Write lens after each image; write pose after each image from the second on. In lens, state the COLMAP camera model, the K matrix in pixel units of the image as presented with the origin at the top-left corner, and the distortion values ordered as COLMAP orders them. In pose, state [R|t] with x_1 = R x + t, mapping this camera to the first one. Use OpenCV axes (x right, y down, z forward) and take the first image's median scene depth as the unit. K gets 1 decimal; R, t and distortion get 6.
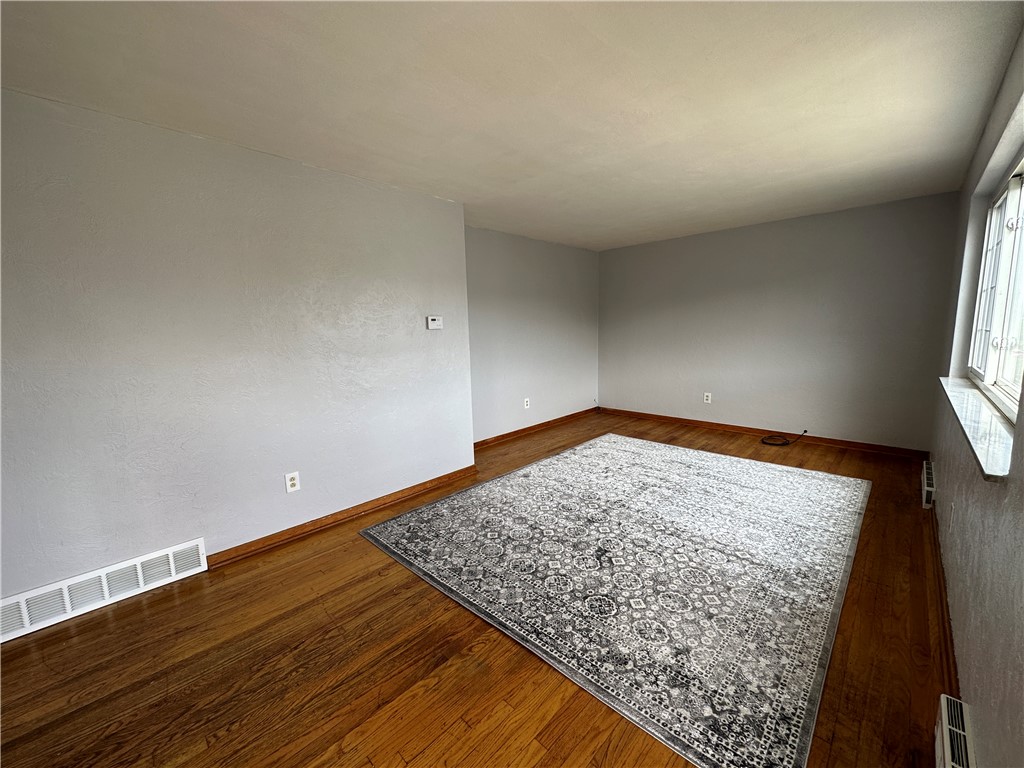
lens RADIAL K [[406.6, 0, 512.5], [0, 406.6, 386.9], [0, 0, 1]] dist [-0.008951, 0.000419]
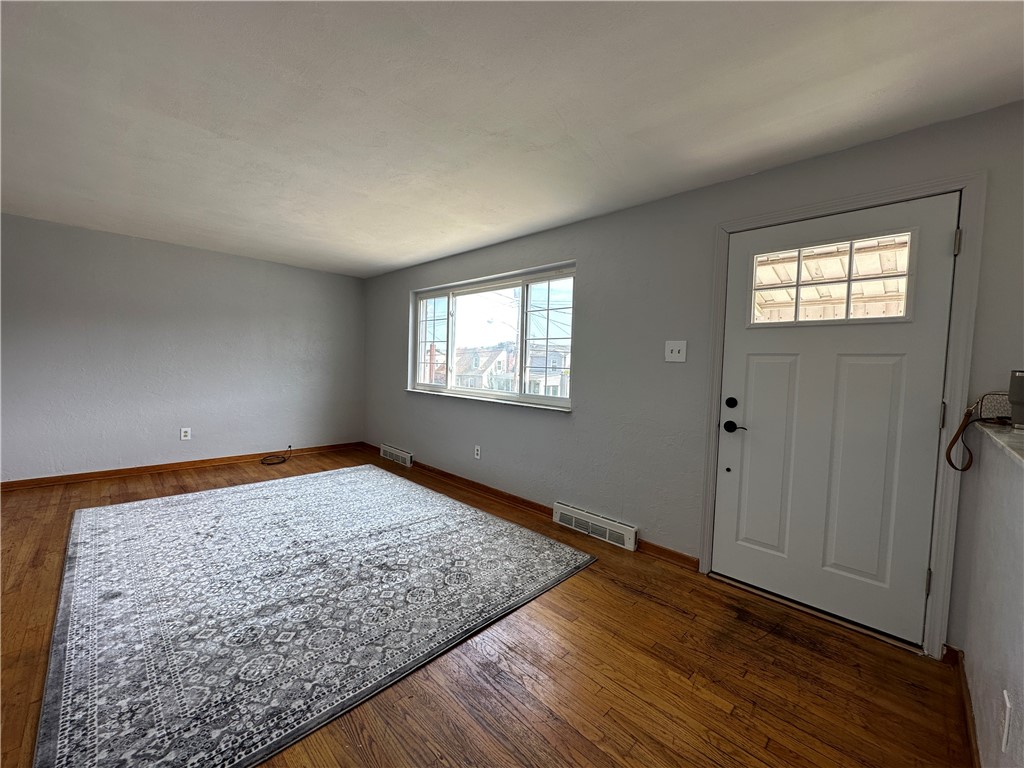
lens RADIAL K [[406.6, 0, 509.4], [0, 406.6, 388.7], [0, 0, 1]] dist [-0.008951, 0.000419]
pose [[0.012614, -0.034279, 0.999333, -0.634977], [0.111663, 0.993209, 0.032660, -0.033942], [-0.993666, 0.111177, 0.016356, 0.489646]]
